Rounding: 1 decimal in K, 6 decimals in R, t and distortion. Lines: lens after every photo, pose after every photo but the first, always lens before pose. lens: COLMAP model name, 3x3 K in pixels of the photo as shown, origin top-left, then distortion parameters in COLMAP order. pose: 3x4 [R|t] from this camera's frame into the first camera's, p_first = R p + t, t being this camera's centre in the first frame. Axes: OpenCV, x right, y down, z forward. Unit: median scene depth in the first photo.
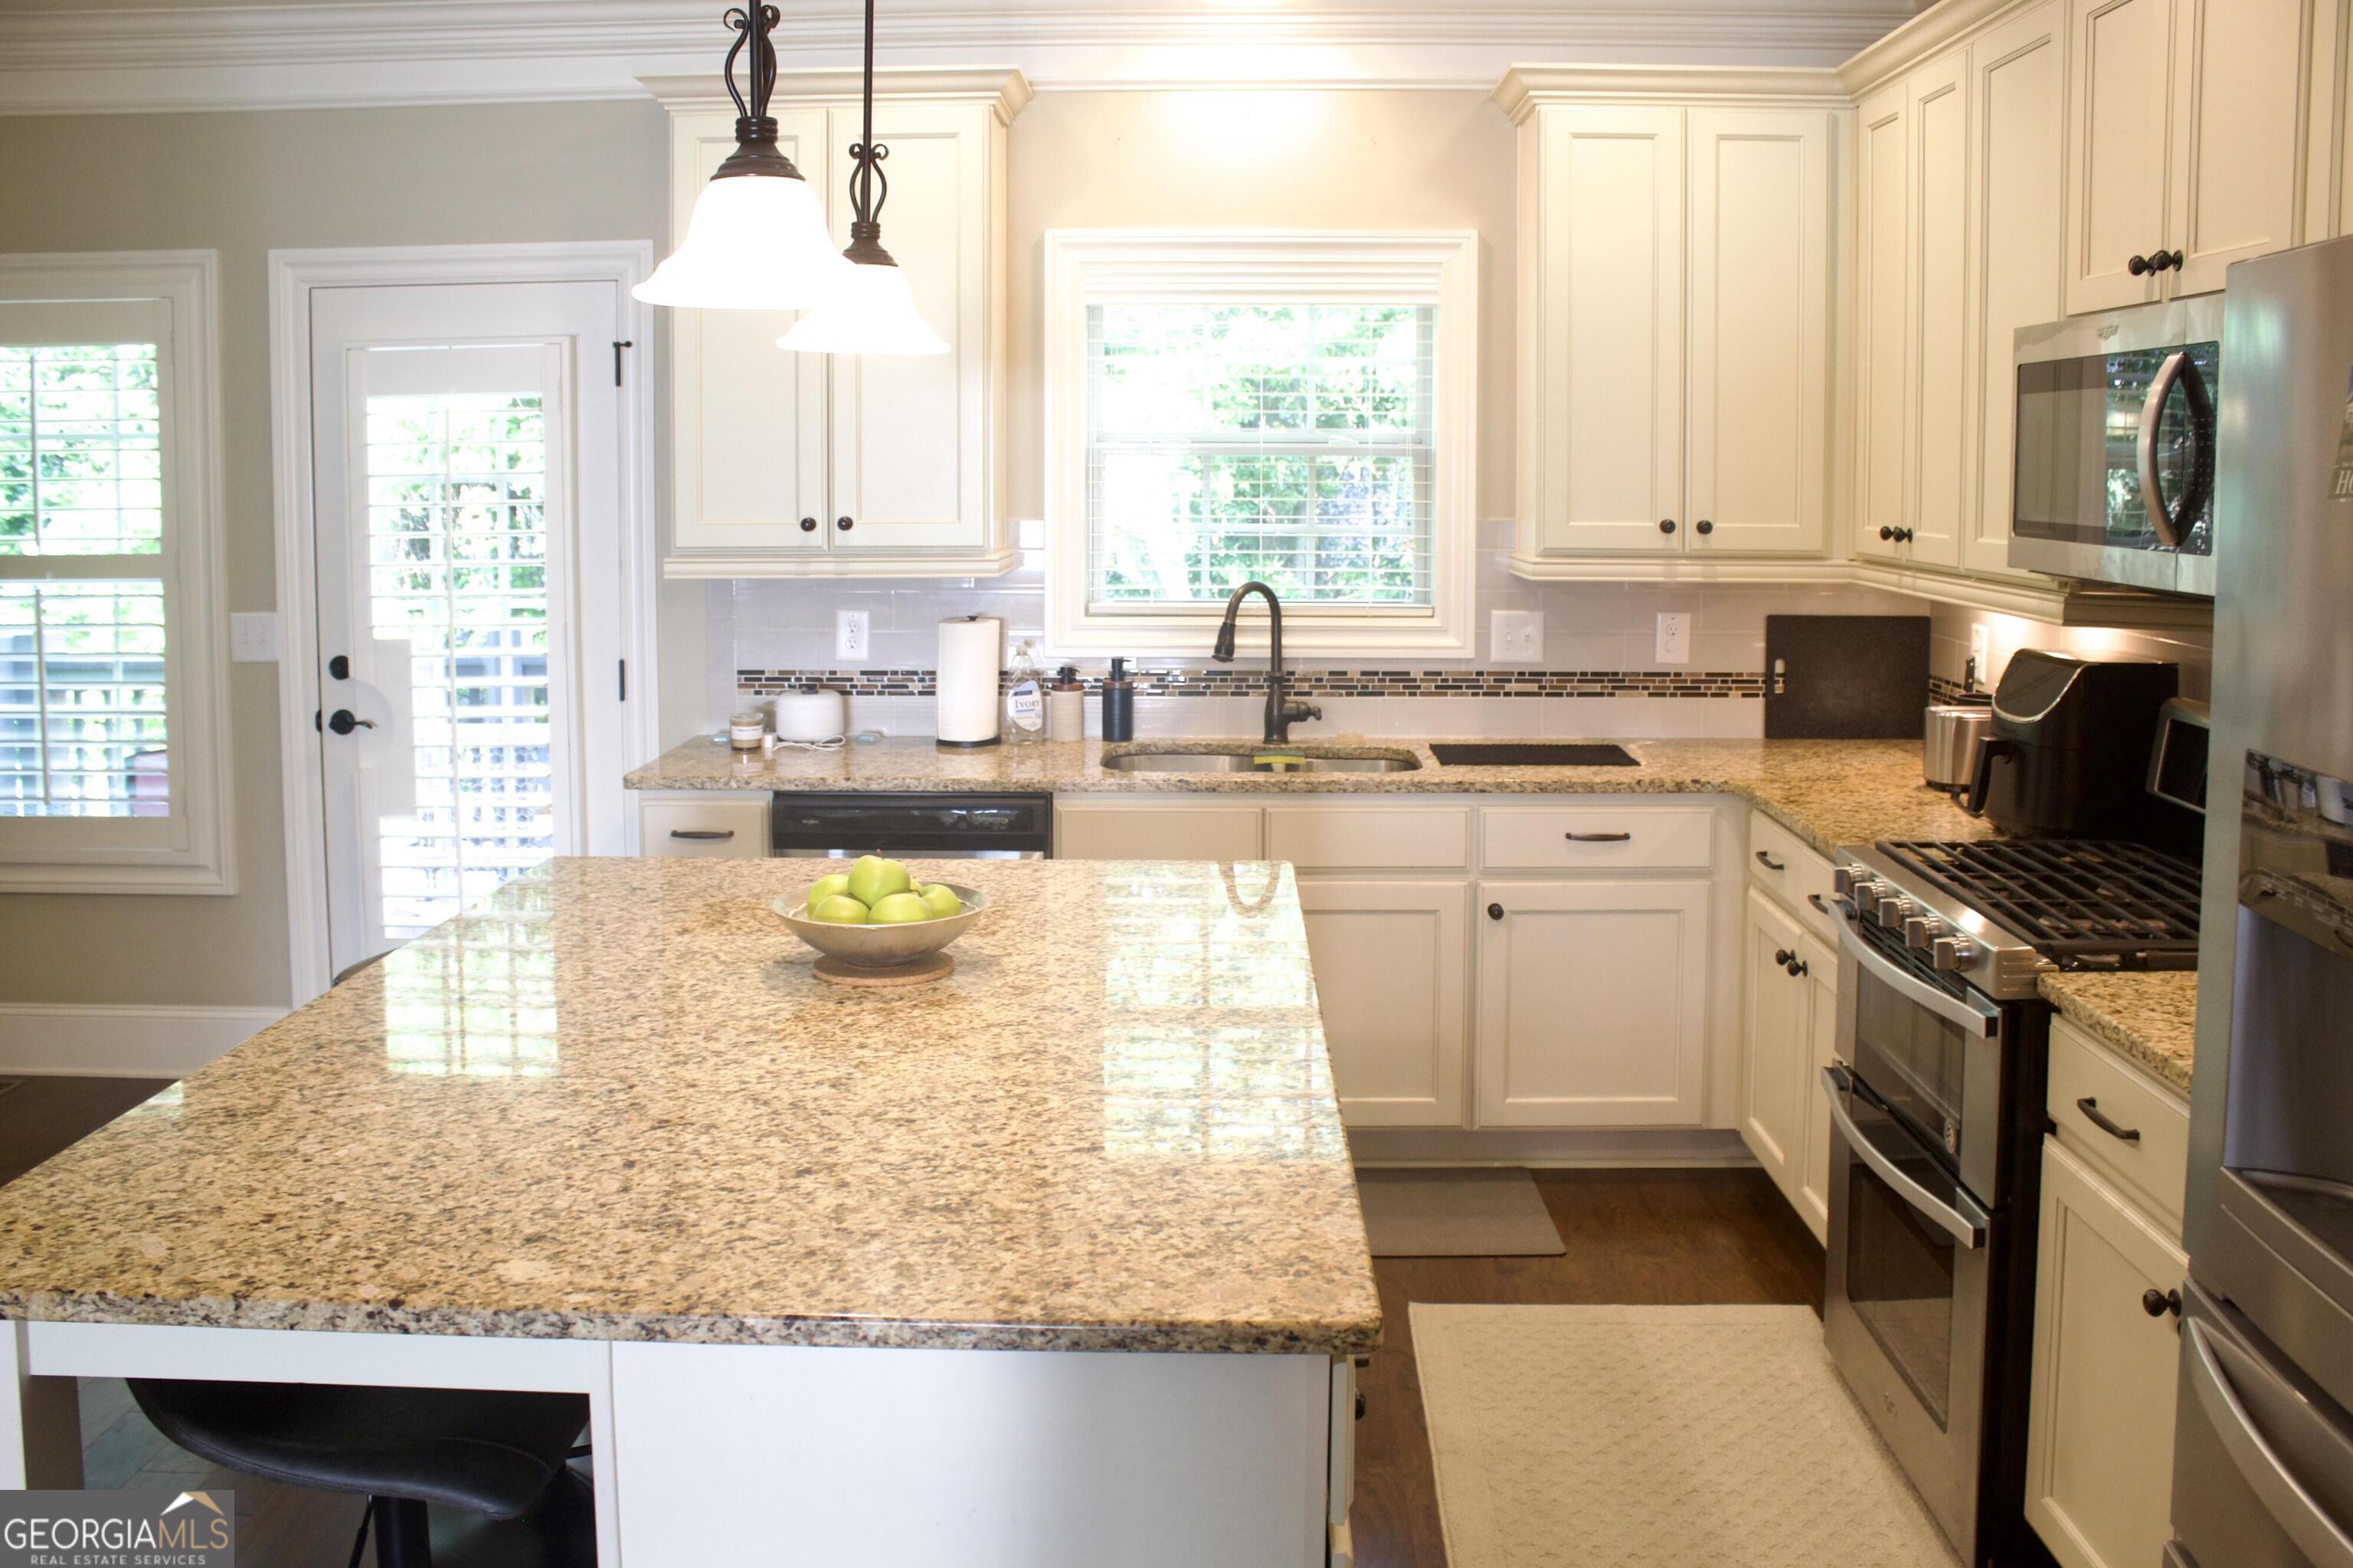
lens RADIAL K [[2011.3, 0, 1214.7], [0, 2011.3, 760.6], [0, 0, 1]] dist [-0.232197, 0.219575]
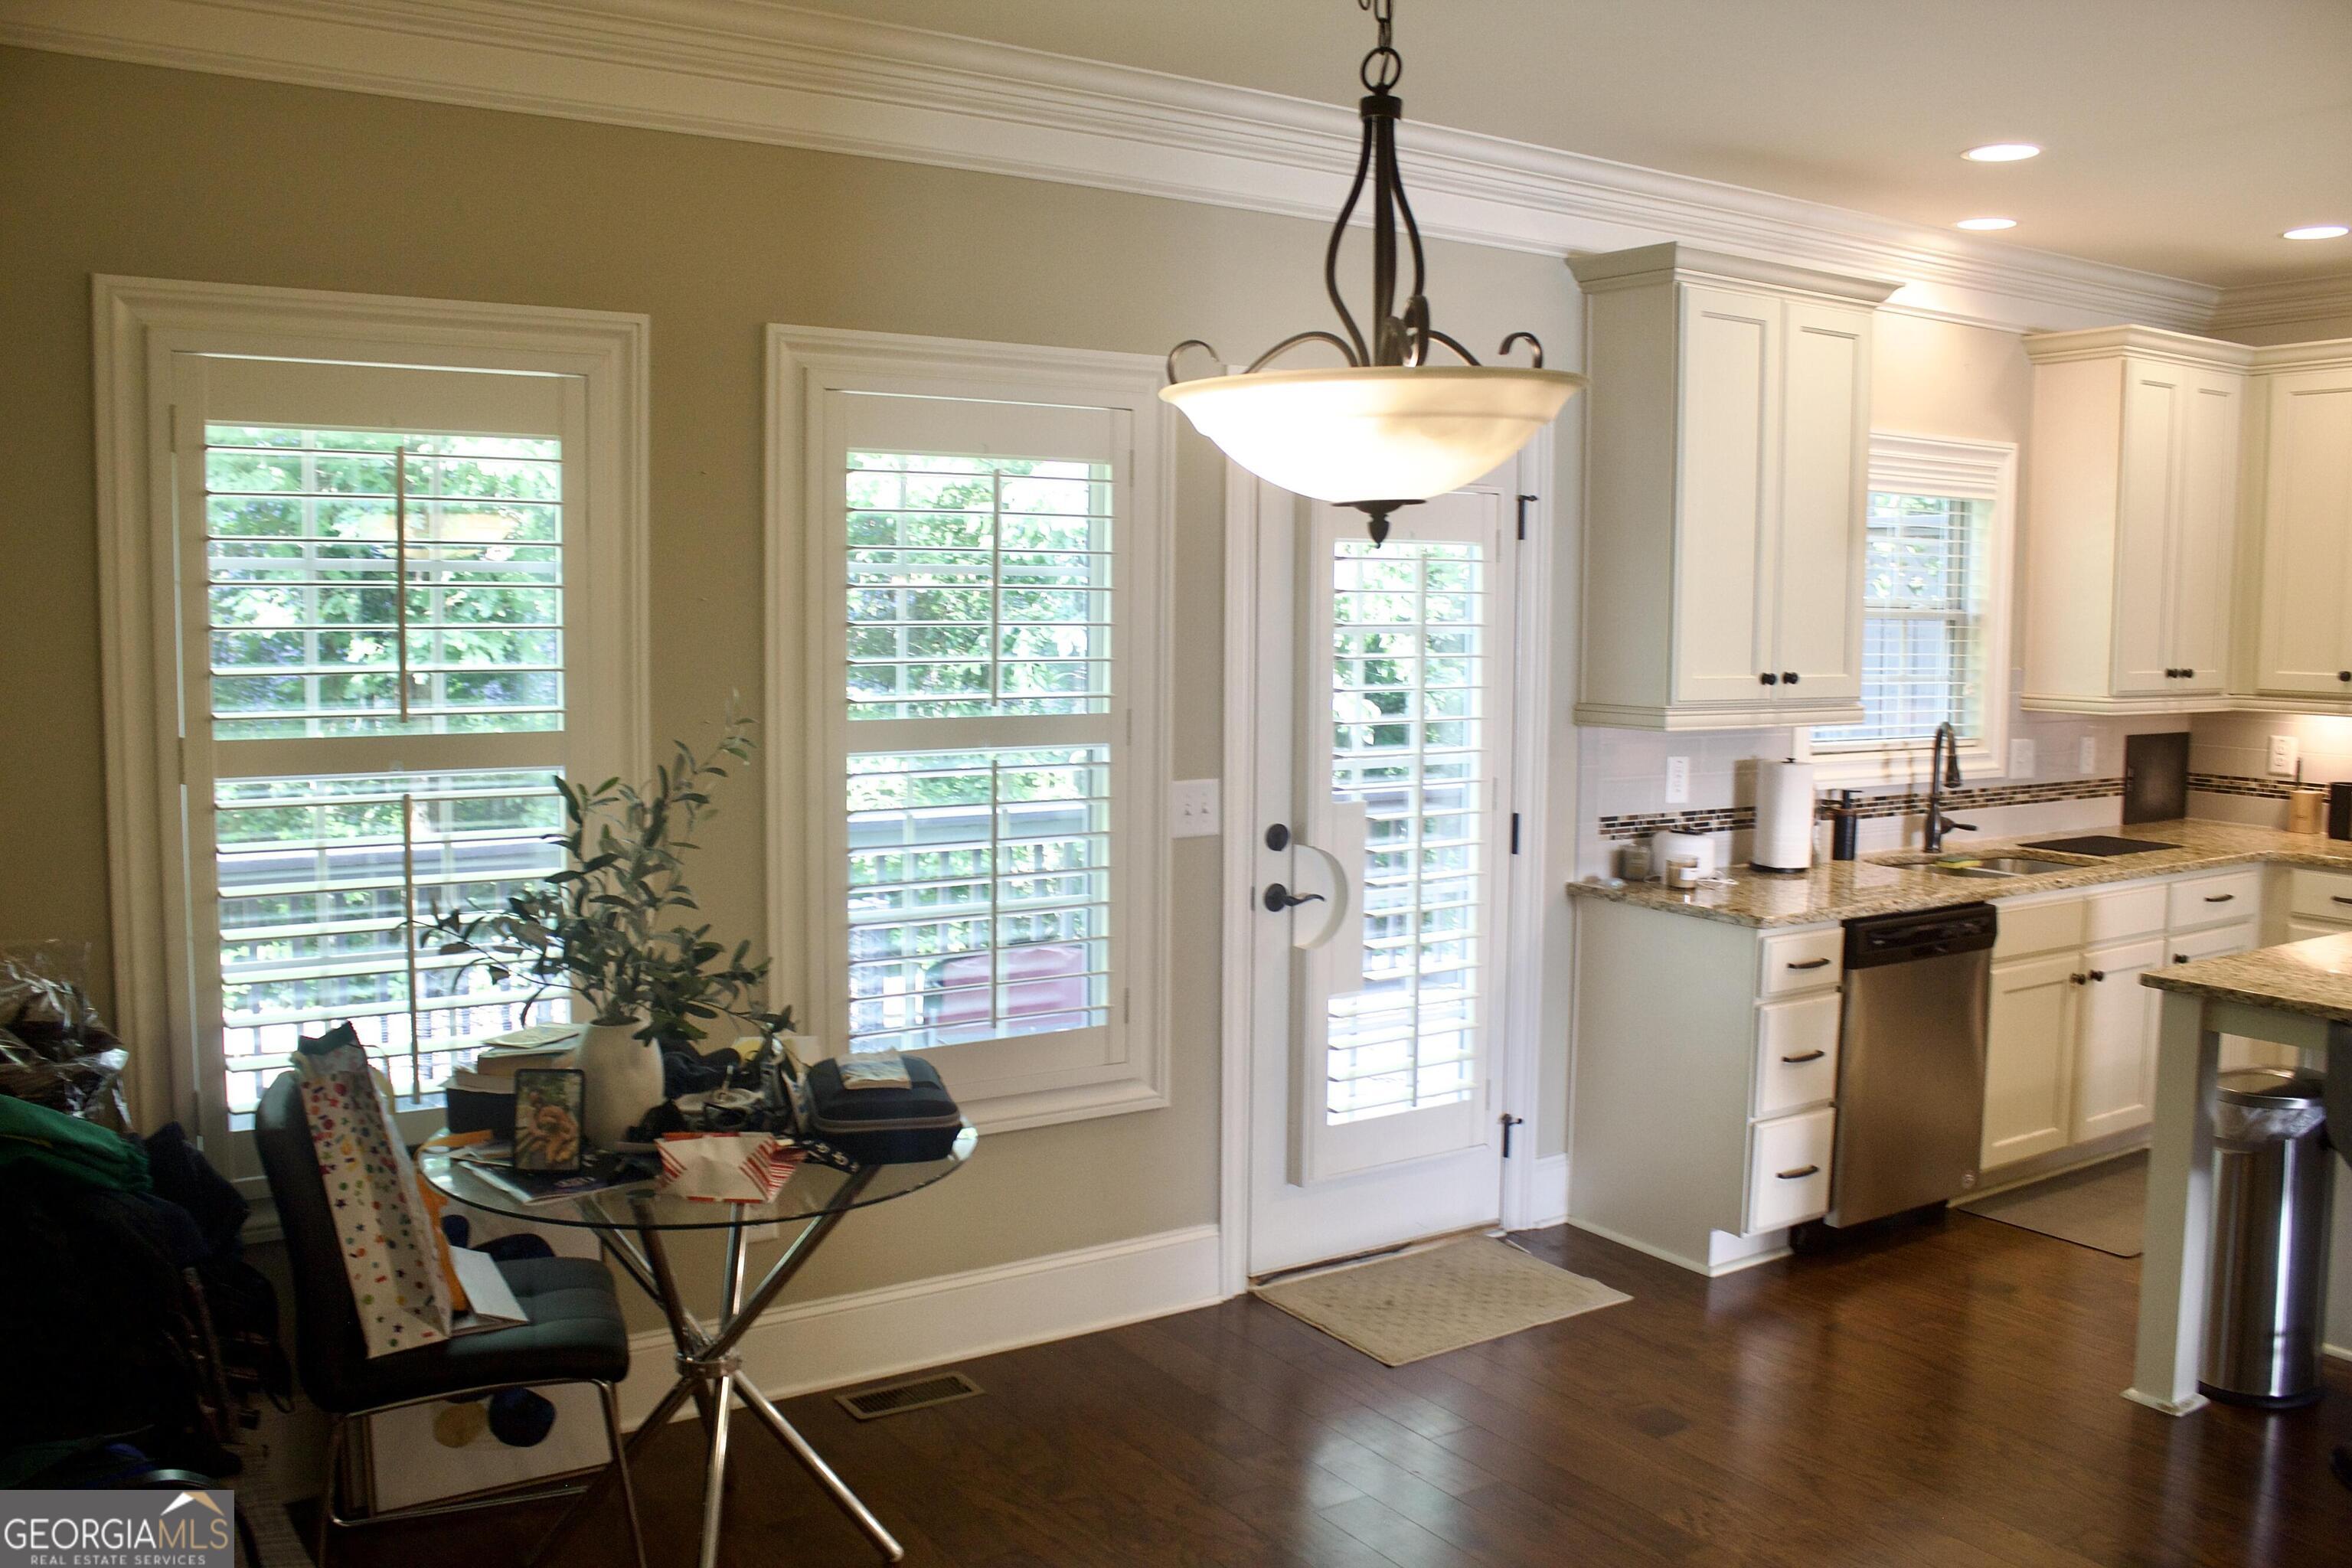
lens RADIAL K [[1975.3, 0, 1165.0], [0, 1975.3, 774.9], [0, 0, 1]] dist [-0.168947, 0.171212]
pose [[0.832078, -0.042561, 0.553023, -1.020495], [0.074107, 0.996643, -0.034800, -0.049710], [-0.549686, 0.069939, 0.832439, 0.265143]]
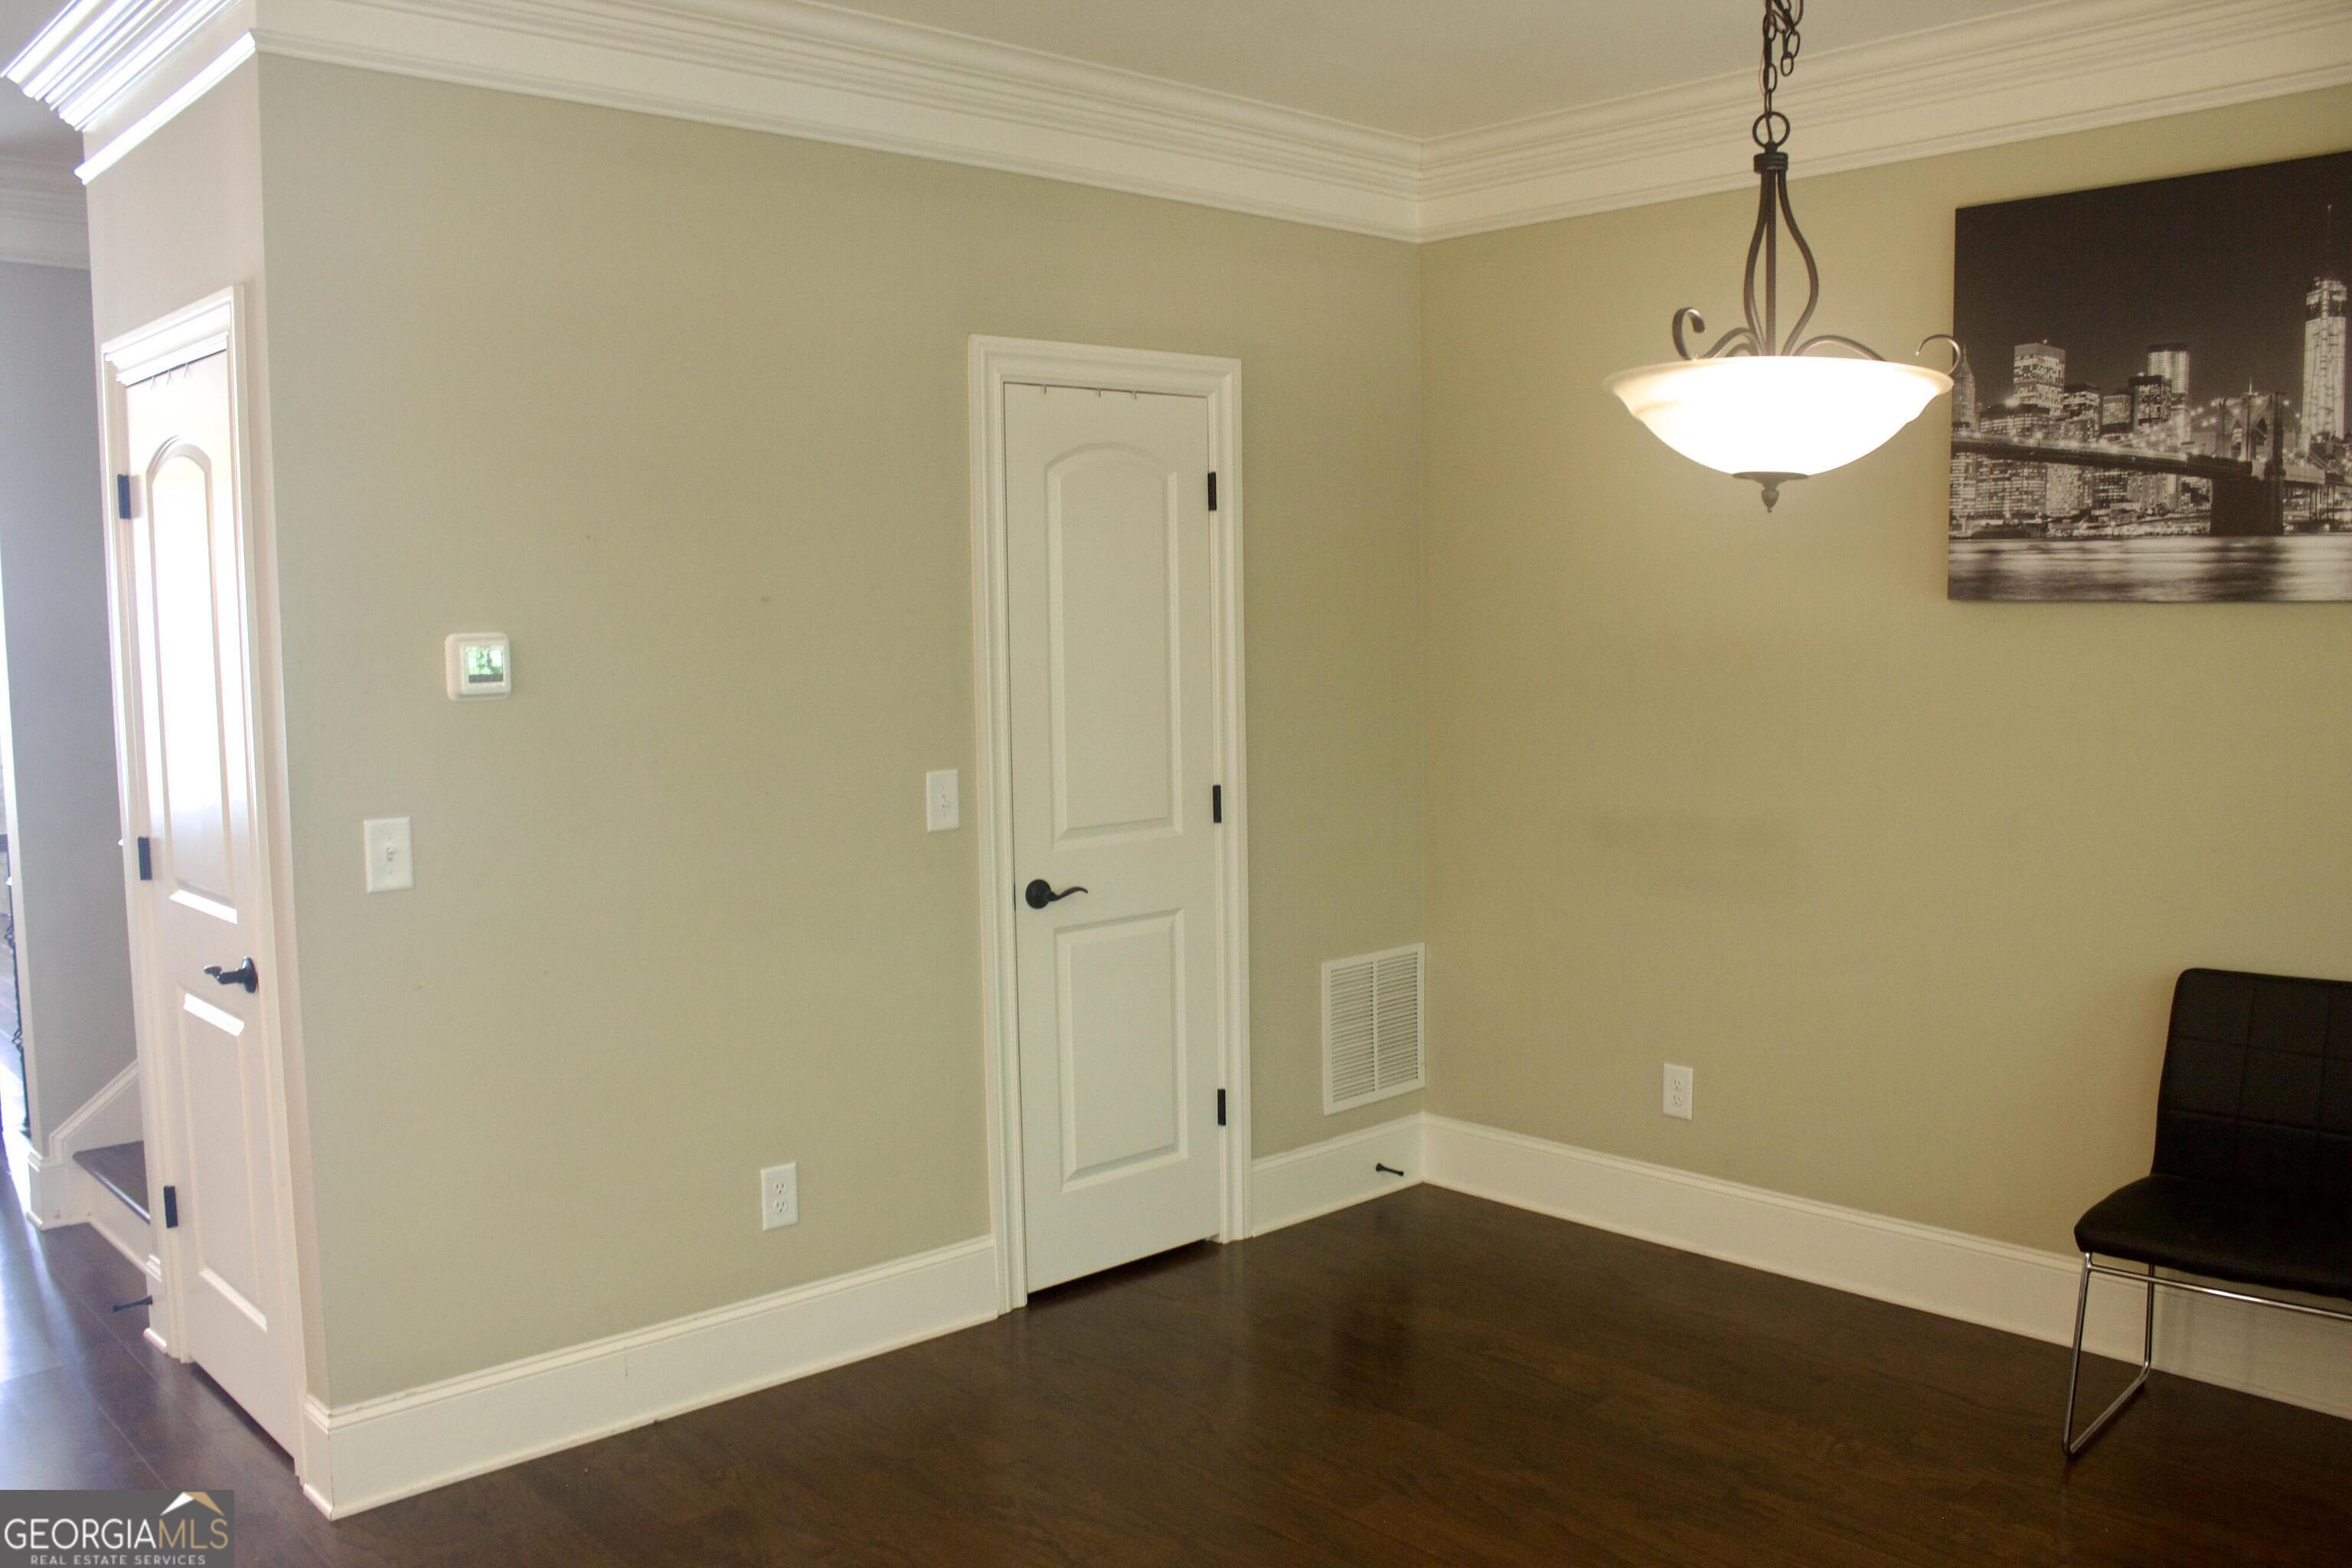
lens RADIAL K [[1971.0, 0, 1152.1], [0, 1971.0, 784.5], [0, 0, 1]] dist [-0.162076, 0.140278]
pose [[-0.737562, 0.071620, -0.671470, -0.257795], [-0.089242, 0.975300, 0.202052, -0.129722], [0.669356, 0.208950, -0.712953, 0.880235]]
